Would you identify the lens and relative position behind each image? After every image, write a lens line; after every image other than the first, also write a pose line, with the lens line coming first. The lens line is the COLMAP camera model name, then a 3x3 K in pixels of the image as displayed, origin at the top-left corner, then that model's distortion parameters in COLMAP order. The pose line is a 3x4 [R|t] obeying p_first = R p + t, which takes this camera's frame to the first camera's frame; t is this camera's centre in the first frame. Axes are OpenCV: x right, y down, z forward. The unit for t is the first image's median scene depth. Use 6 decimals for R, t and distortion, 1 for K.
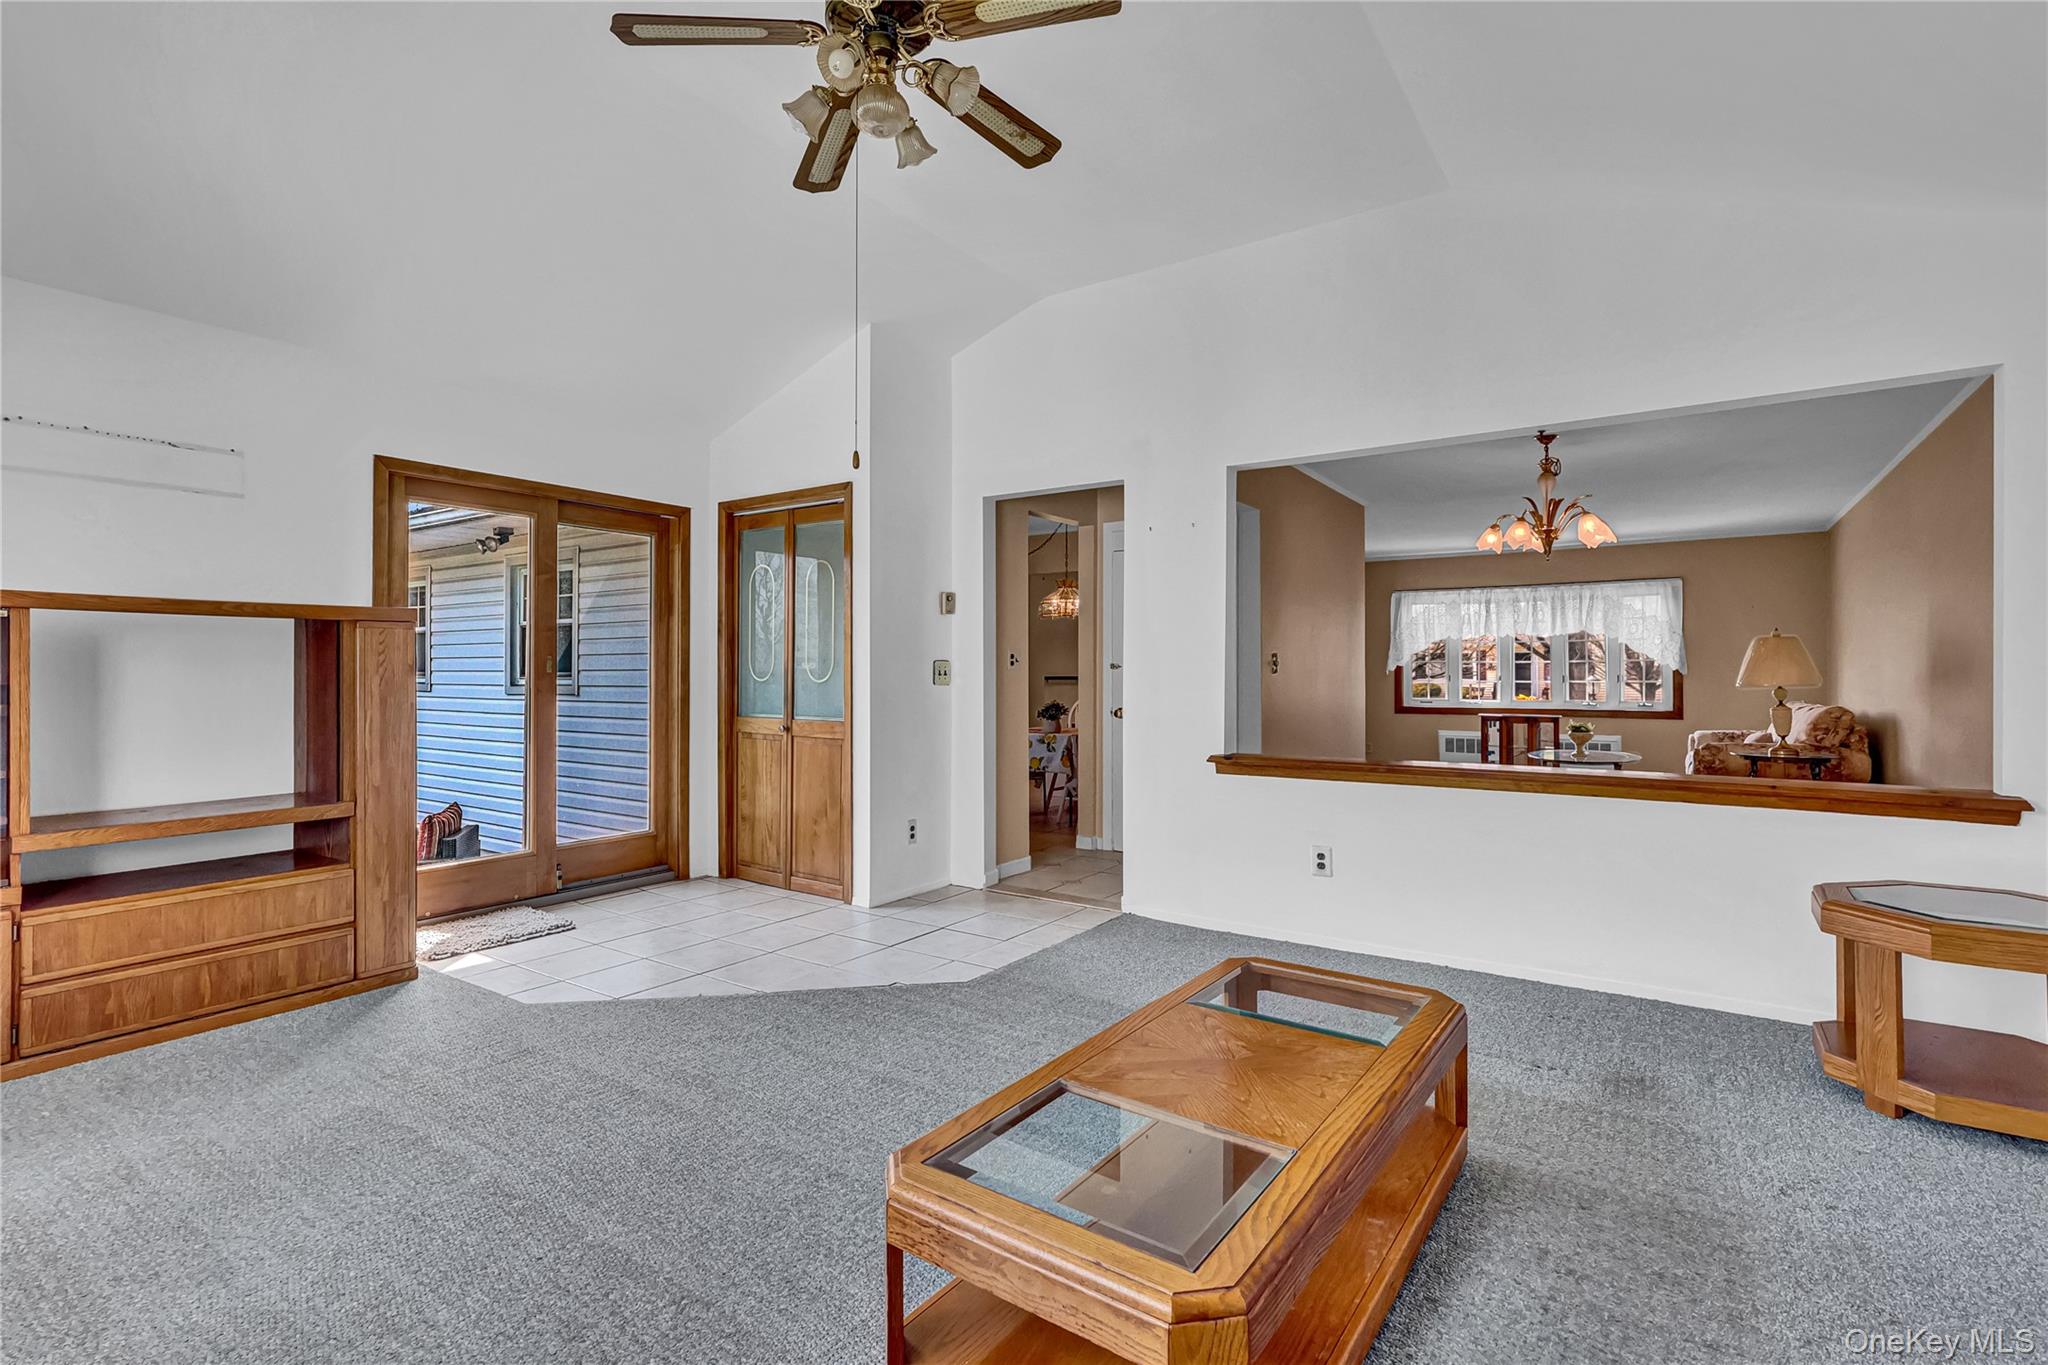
lens RADIAL K [[952.9, 0, 1026.3], [0, 952.9, 669.0], [0, 0, 1]] dist [-0.002384, 0.001592]
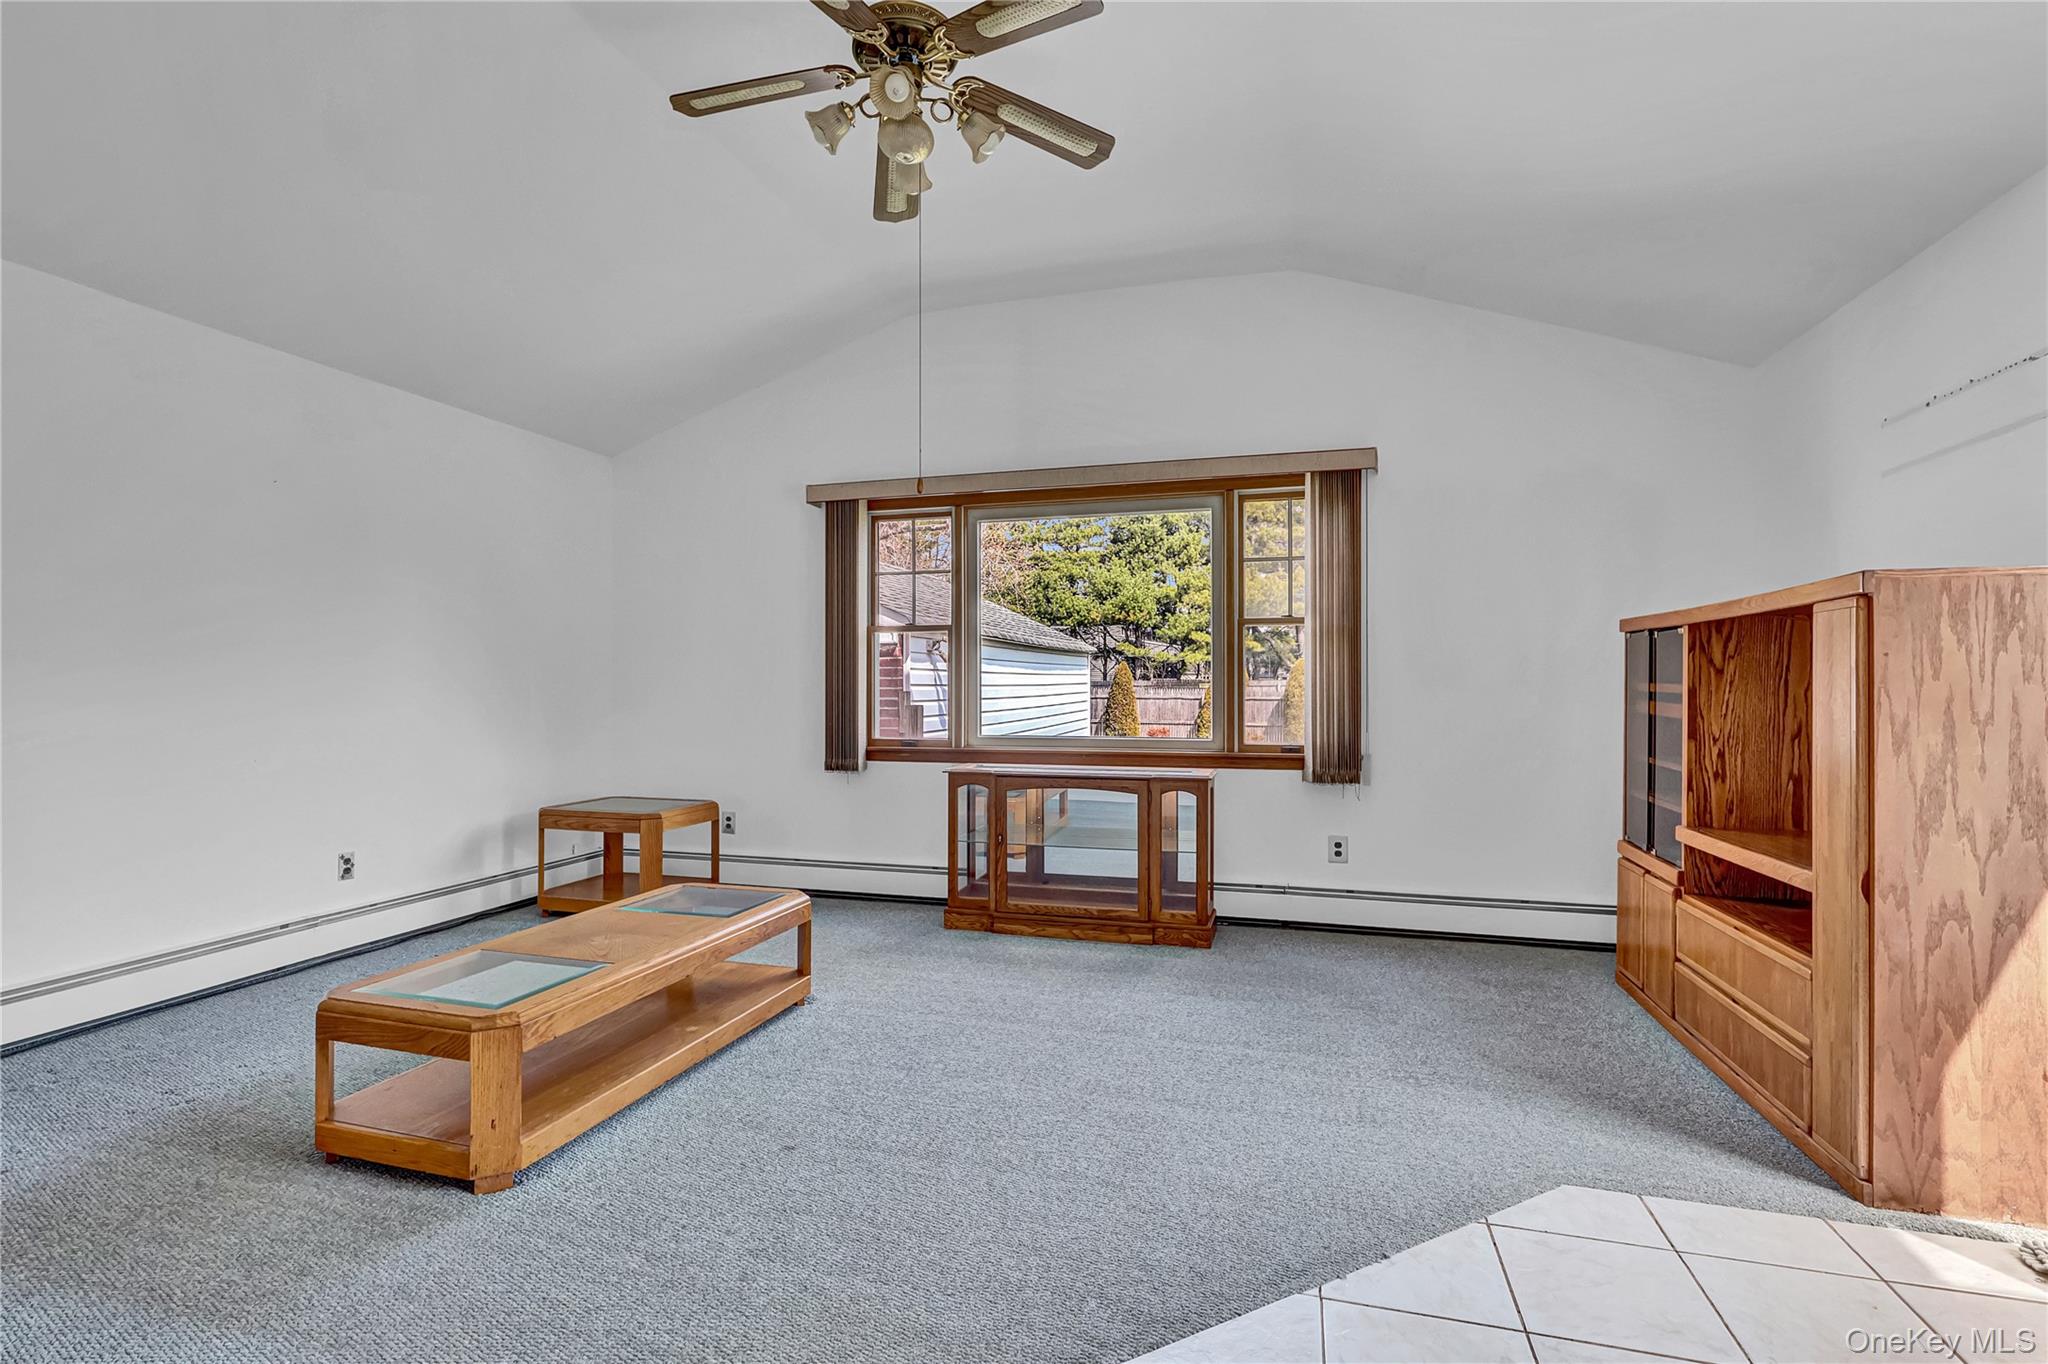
lens RADIAL K [[952.9, 0, 1023.1], [0, 952.9, 681.3], [0, 0, 1]] dist [-0.002384, 0.001592]
pose [[-0.949495, -0.000449, -0.313783, 0.013113], [0.001119, 0.999988, -0.004818, 0.001824], [0.313782, -0.004925, -0.949482, 0.511726]]
